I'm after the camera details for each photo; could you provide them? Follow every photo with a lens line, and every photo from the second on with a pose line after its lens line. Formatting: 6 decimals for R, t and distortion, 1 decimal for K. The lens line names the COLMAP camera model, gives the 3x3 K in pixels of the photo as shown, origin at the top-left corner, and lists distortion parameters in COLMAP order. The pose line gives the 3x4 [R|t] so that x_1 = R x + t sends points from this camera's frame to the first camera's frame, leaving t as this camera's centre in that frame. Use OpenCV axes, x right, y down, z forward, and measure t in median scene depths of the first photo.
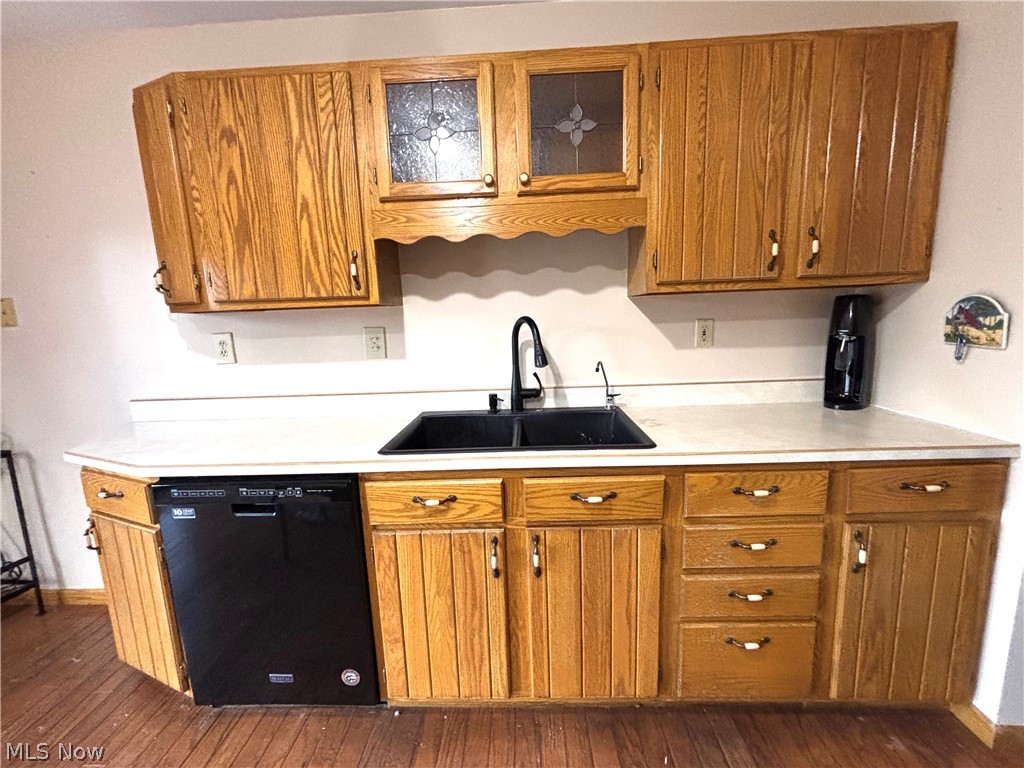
lens RADIAL K [[417.8, 0, 510.9], [0, 417.8, 381.4], [0, 0, 1]] dist [-0.006342, 0.001433]
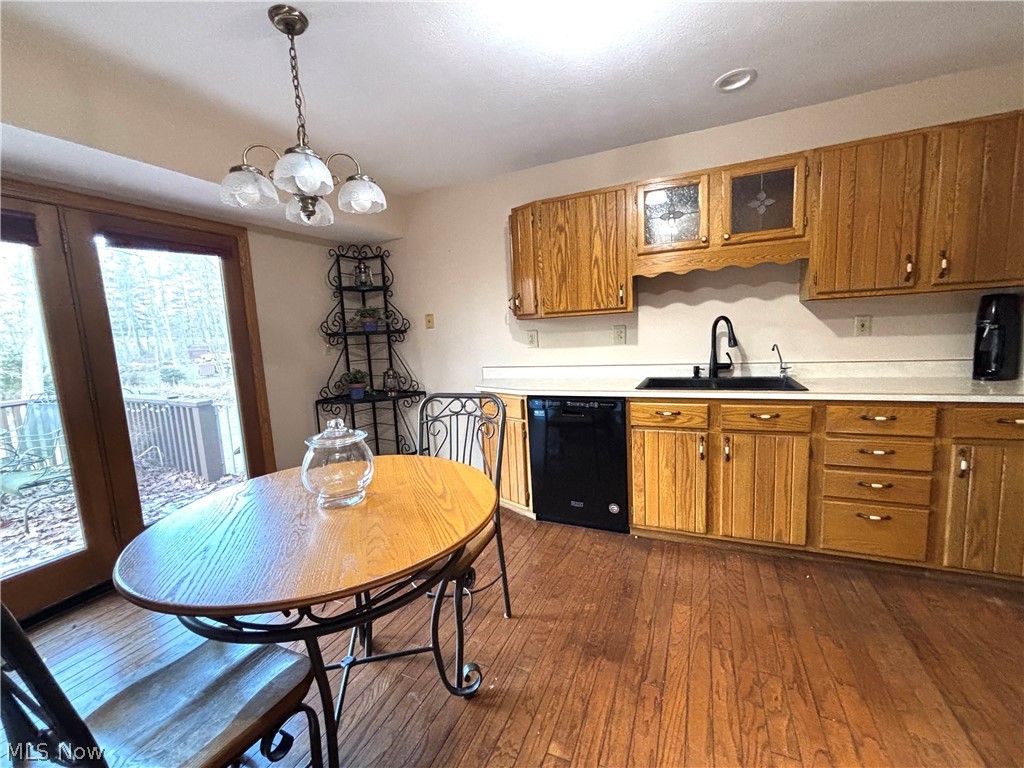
lens RADIAL K [[417.8, 0, 513.6], [0, 417.8, 383.1], [0, 0, 1]] dist [-0.006342, 0.001433]
pose [[0.924034, 0.035355, -0.380672, -0.103766], [-0.041713, 0.999094, -0.008462, 0.173709], [0.380028, 0.023698, 0.924671, -0.924398]]
